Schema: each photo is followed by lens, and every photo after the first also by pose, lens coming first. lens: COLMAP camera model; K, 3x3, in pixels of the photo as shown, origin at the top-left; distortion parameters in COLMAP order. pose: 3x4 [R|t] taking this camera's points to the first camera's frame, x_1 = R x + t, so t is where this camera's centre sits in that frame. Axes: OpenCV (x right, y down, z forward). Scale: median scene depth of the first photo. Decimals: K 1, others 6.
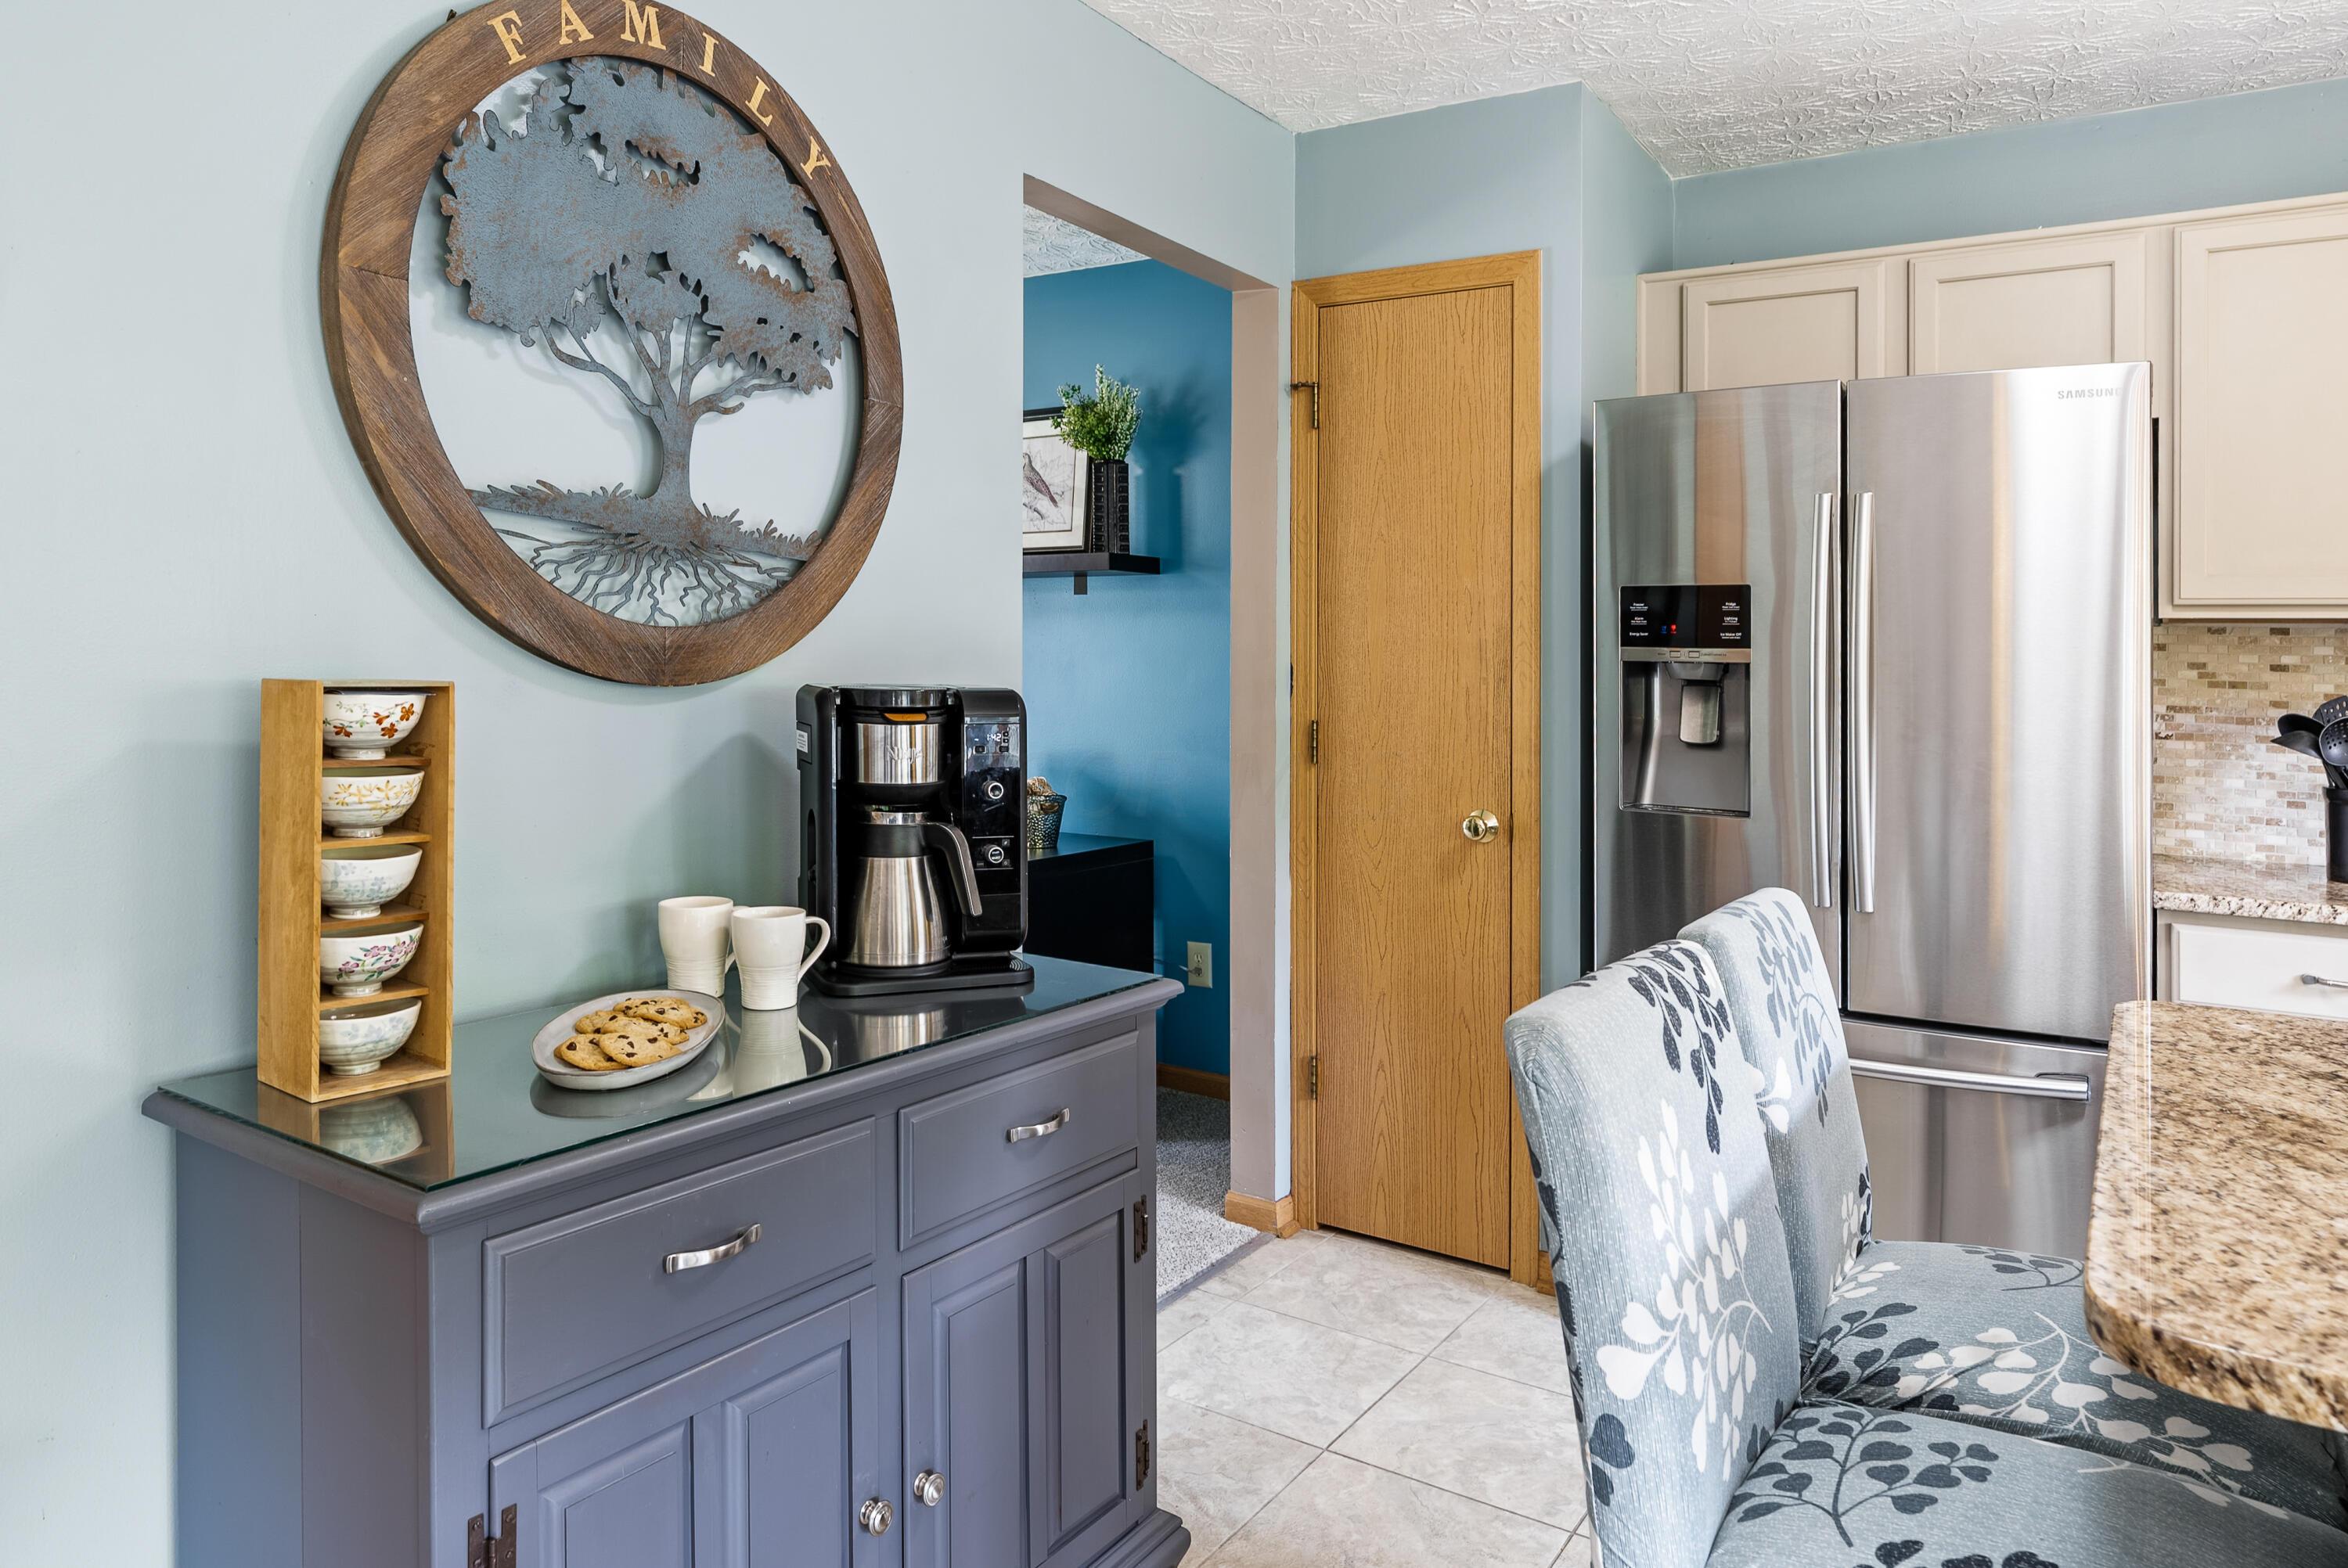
lens RADIAL K [[1545.1, 0, 1183.5], [0, 1545.1, 716.4], [0, 0, 1]] dist [-0.001649, -0.000021]
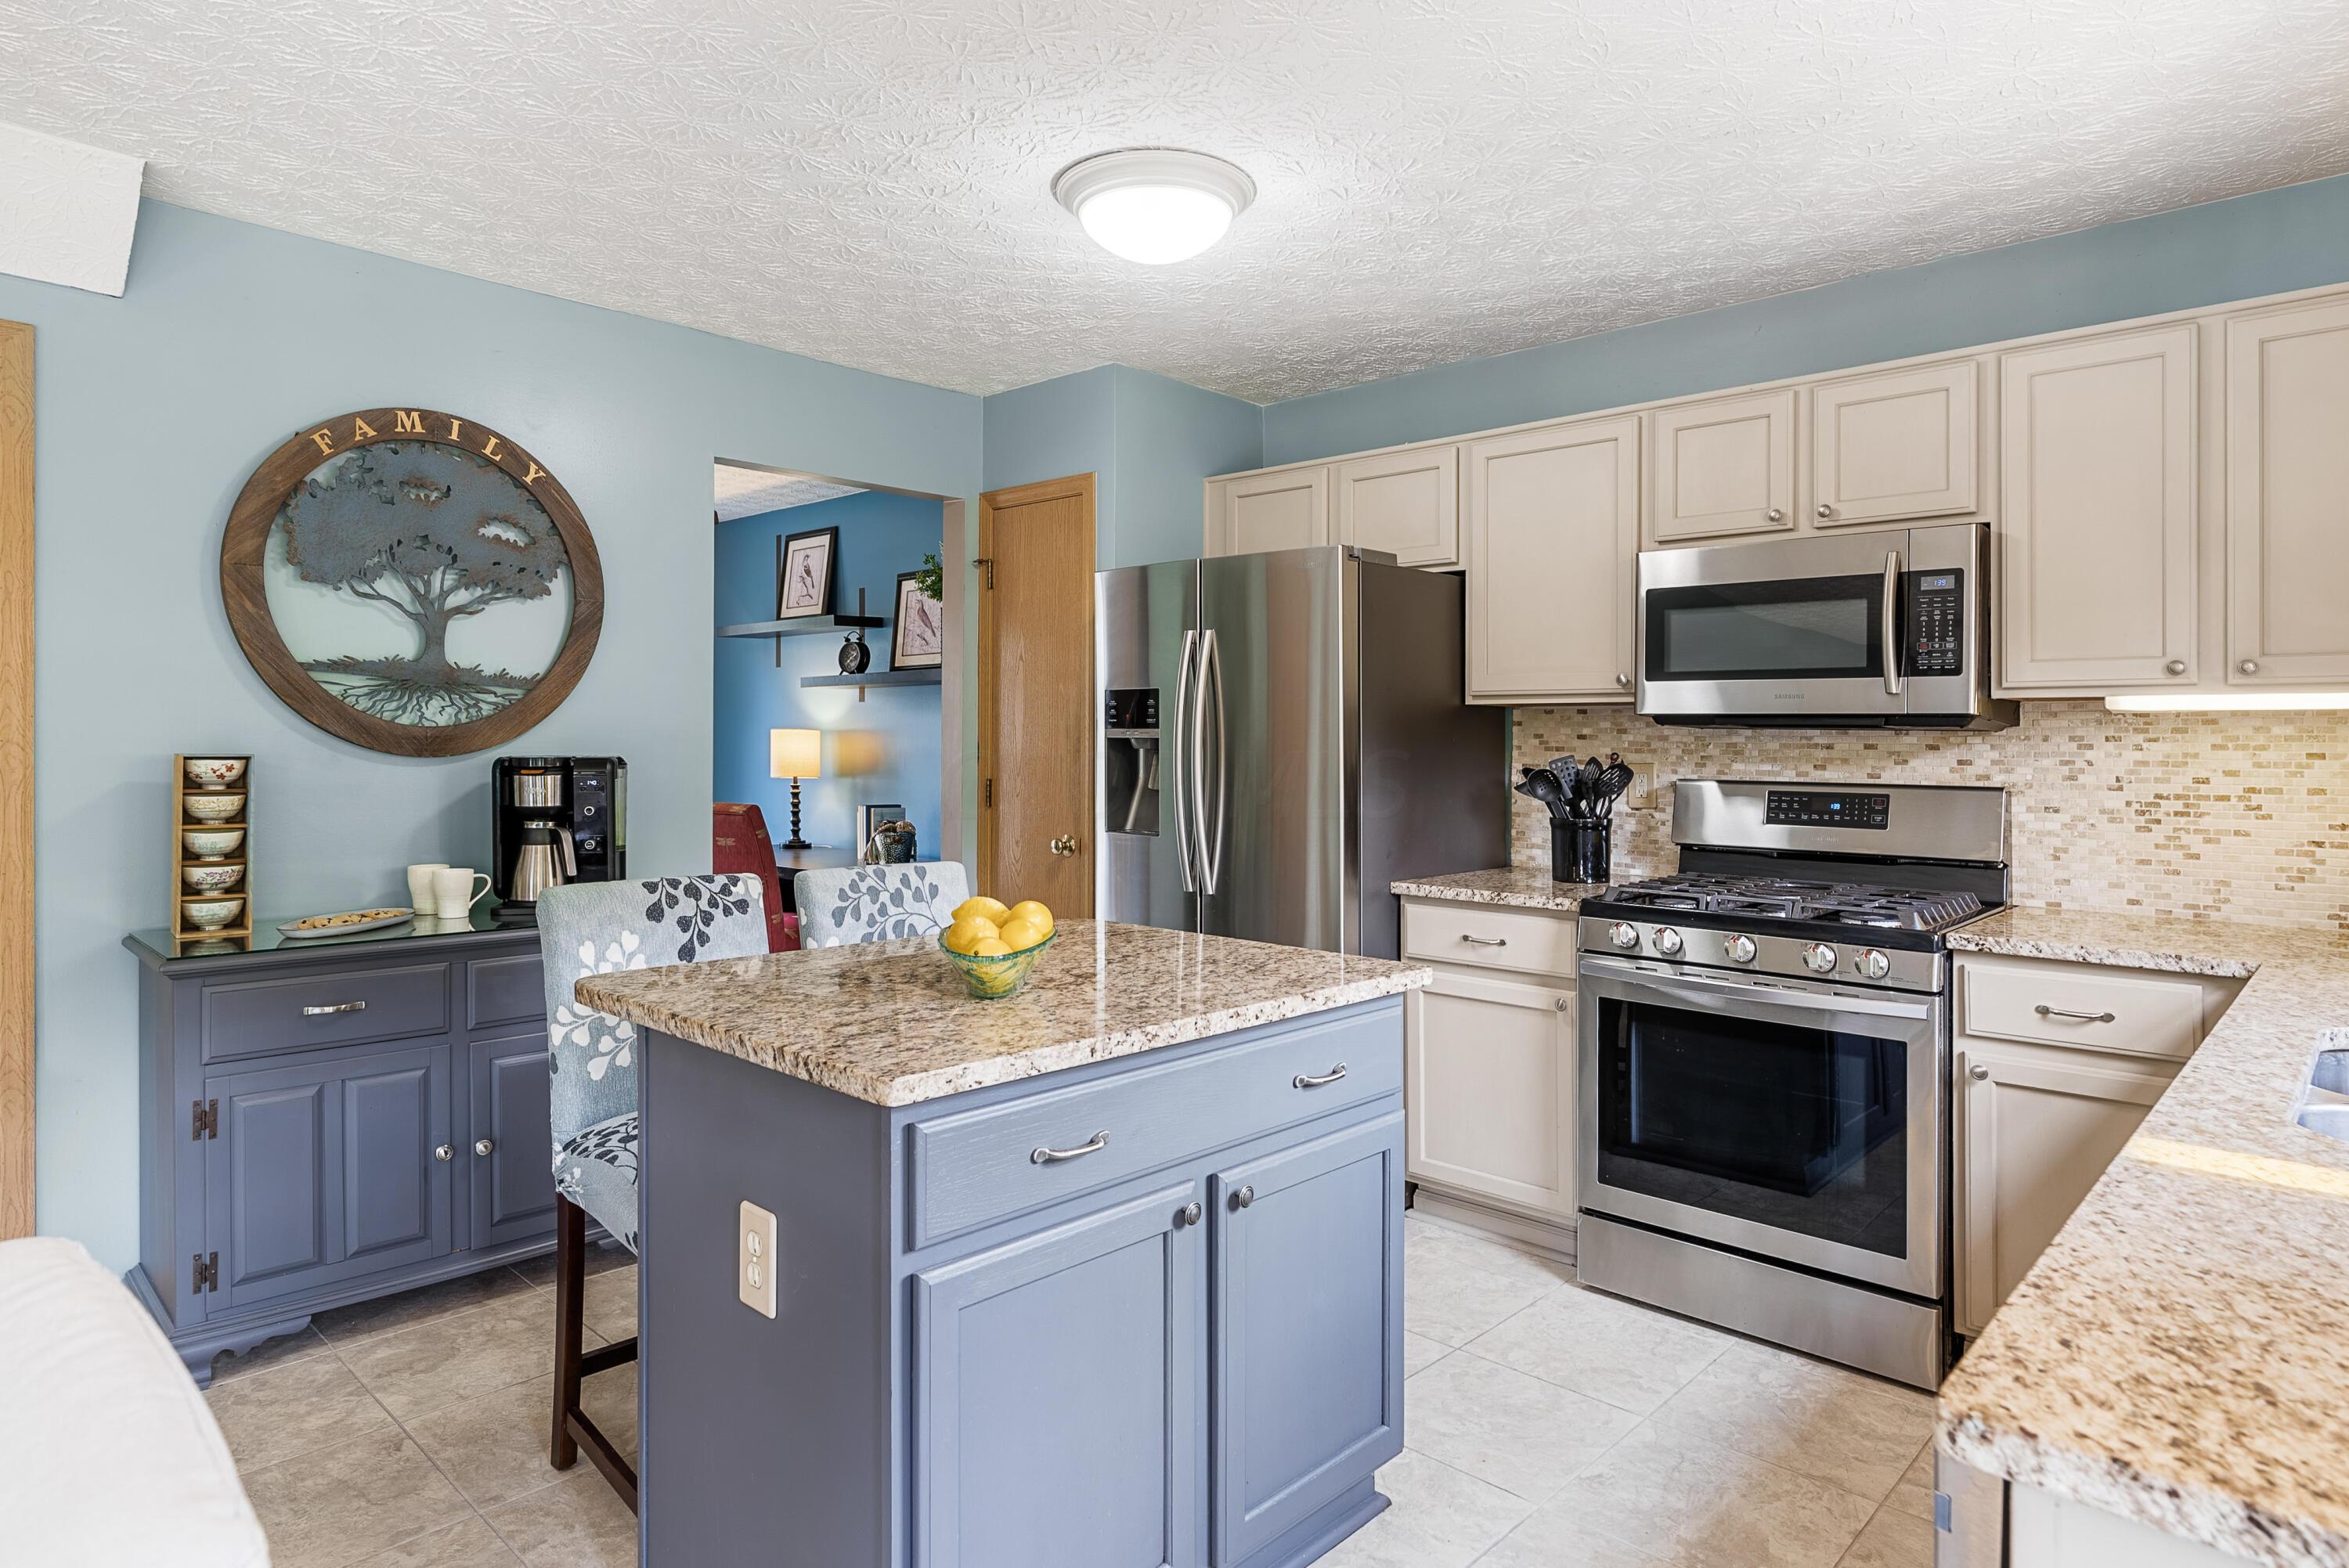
lens RADIAL K [[1335.7, 0, 1174.5], [0, 1335.7, 784.0], [0, 0, 1]] dist [-0.002911, -0.001061]
pose [[0.983049, -0.005782, -0.183250, 0.889590], [0.004901, 0.999974, -0.005263, 0.027832], [0.183275, 0.004276, 0.983052, -0.478383]]
